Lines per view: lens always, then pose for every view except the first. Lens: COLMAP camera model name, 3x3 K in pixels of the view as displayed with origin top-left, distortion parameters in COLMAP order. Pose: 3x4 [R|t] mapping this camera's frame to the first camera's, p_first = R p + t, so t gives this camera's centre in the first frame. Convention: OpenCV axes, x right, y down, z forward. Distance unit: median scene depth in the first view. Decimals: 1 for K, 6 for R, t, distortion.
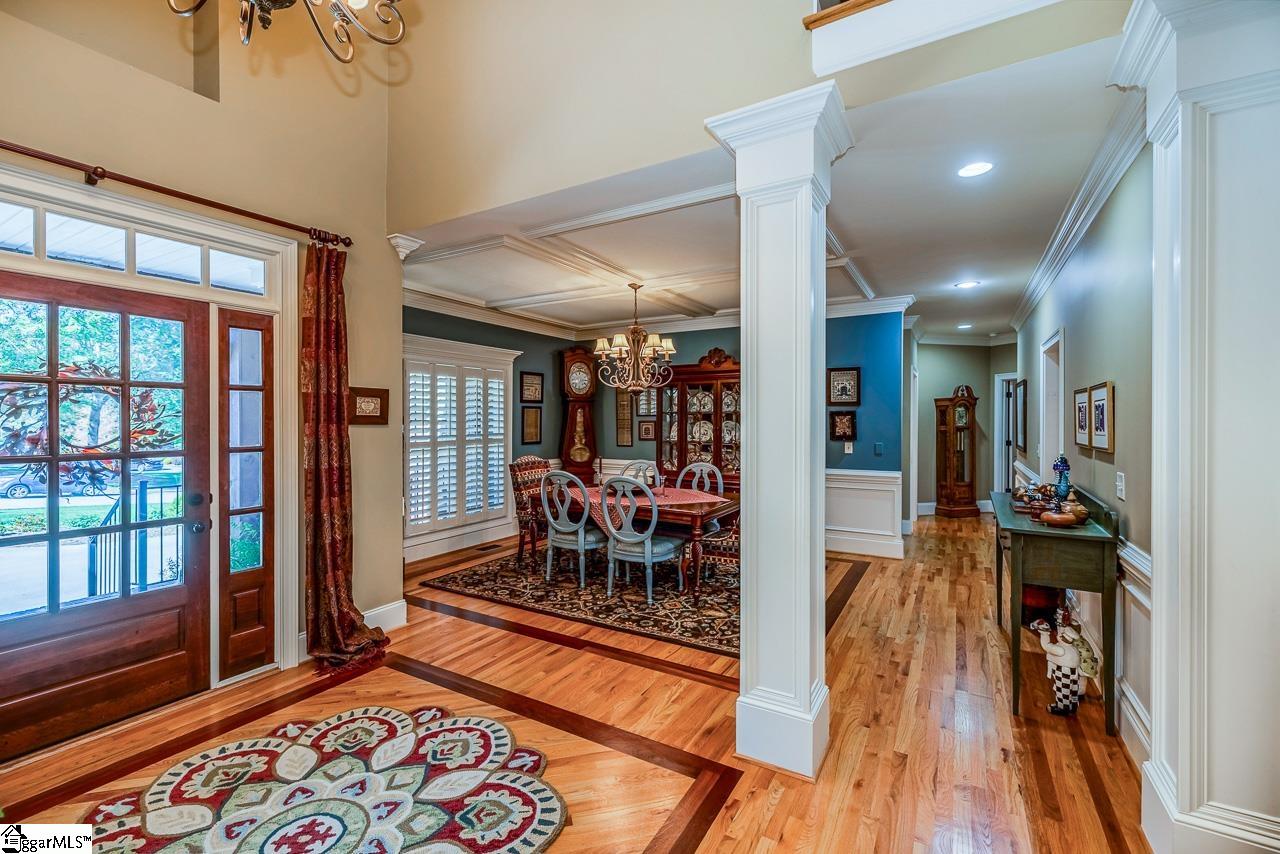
lens RADIAL K [[545.6, 0, 636.5], [0, 545.6, 422.8], [0, 0, 1]] dist [0.001907, -0.000083]
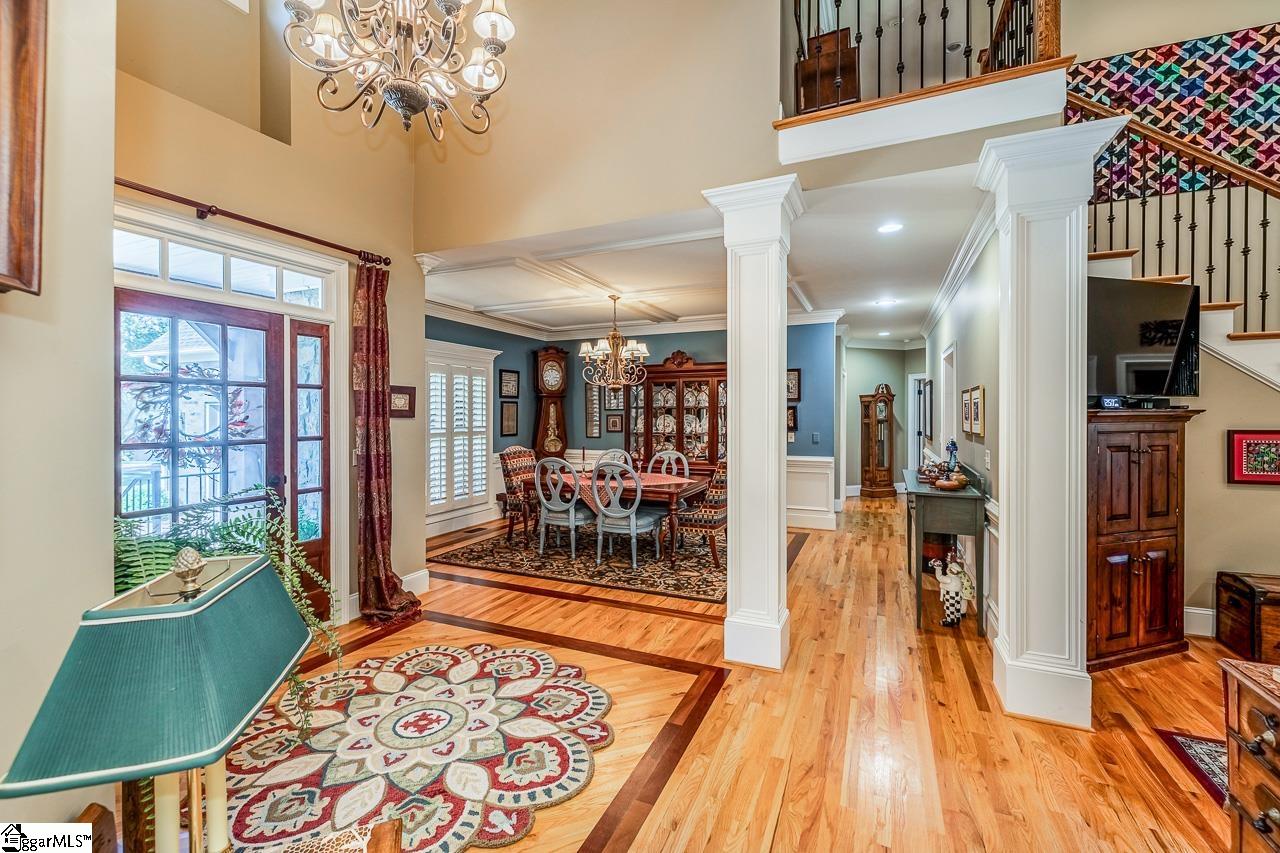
lens RADIAL K [[545.9, 0, 636.1], [0, 545.9, 417.2], [0, 0, 1]] dist [-0.000247, -0.000034]
pose [[0.993543, -0.001477, 0.113450, -0.136087], [0.001461, 0.999999, 0.000218, 0.003292], [-0.113450, -0.000051, 0.993544, -0.231508]]
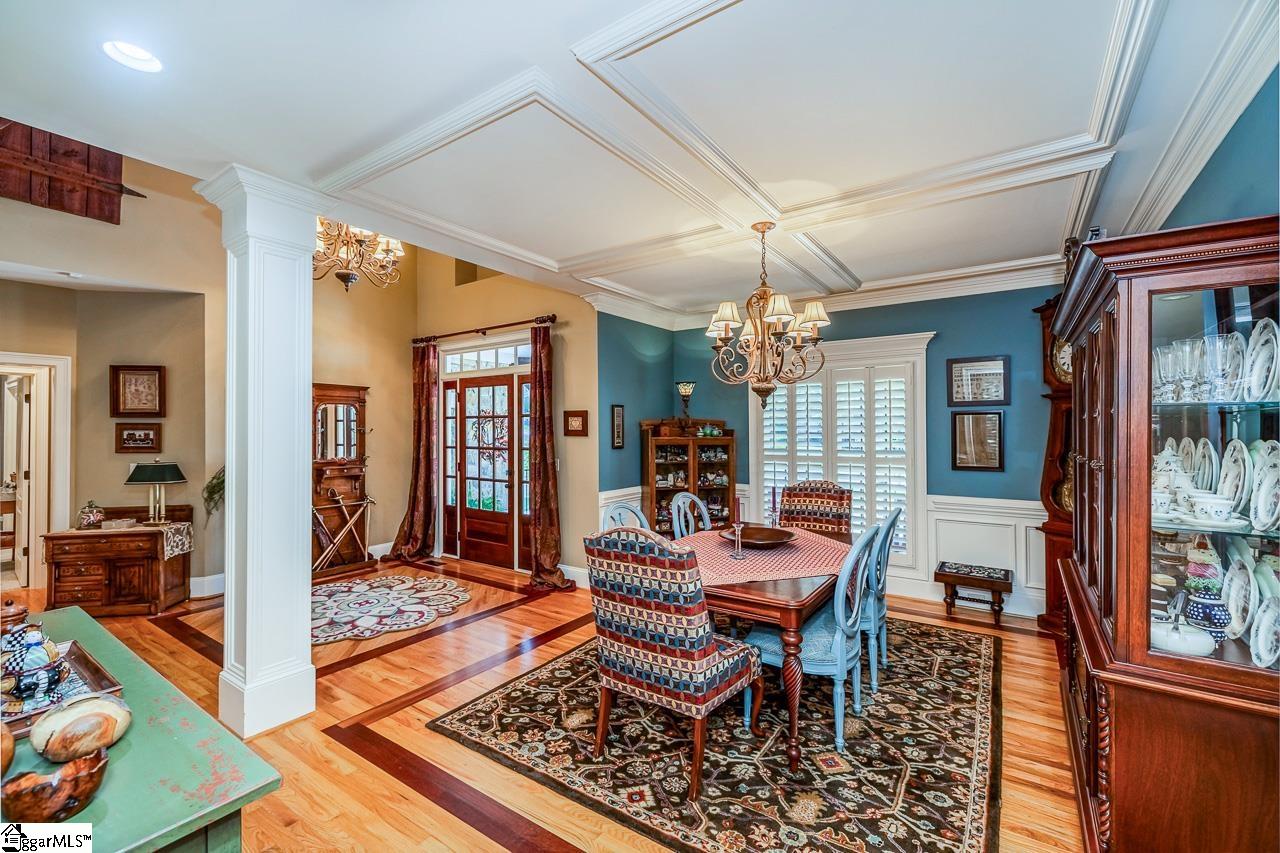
lens RADIAL K [[549.9, 0, 627.1], [0, 549.9, 426.1], [0, 0, 1]] dist [-0.000981, -0.000169]
pose [[-0.087487, -0.009848, -0.996117, 1.017911], [-0.003682, 0.999948, -0.009562, -0.011045], [0.996159, 0.002831, -0.087519, 1.381950]]
